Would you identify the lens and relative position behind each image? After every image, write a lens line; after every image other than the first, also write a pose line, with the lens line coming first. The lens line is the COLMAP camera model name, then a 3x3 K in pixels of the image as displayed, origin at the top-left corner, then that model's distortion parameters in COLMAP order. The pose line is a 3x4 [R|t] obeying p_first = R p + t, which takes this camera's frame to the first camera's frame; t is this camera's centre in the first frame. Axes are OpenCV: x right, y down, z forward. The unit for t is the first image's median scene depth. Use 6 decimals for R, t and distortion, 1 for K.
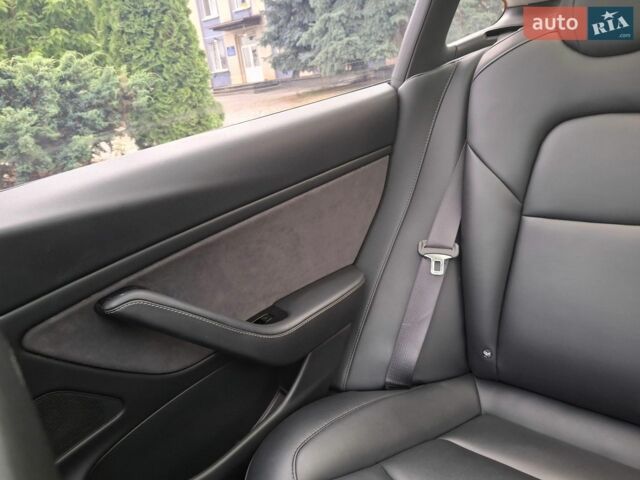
lens RADIAL K [[477.5, 0, 320.0], [0, 477.5, 240.0], [0, 0, 1]] dist [-0.059437, -0.000748]
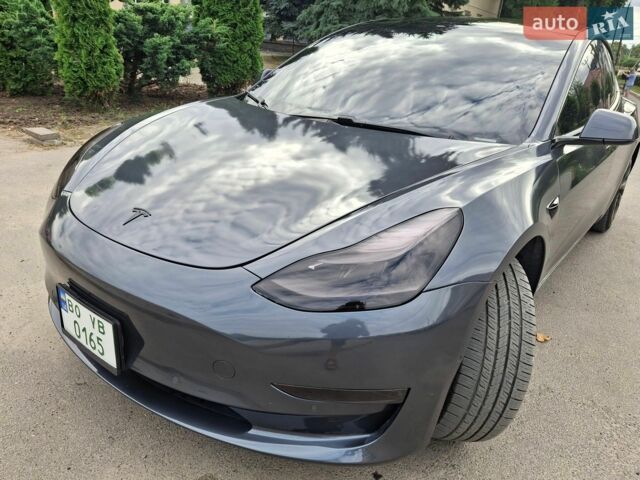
lens RADIAL K [[477.5, 0, 320.0], [0, 477.5, 240.0], [0, 0, 1]] dist [-0.059437, -0.000748]
pose [[0.973112, 0.150740, 0.174156, -0.139308], [-0.160968, 0.985882, 0.046099, 0.108892], [-0.164748, -0.072893, 0.983639, -0.316510]]
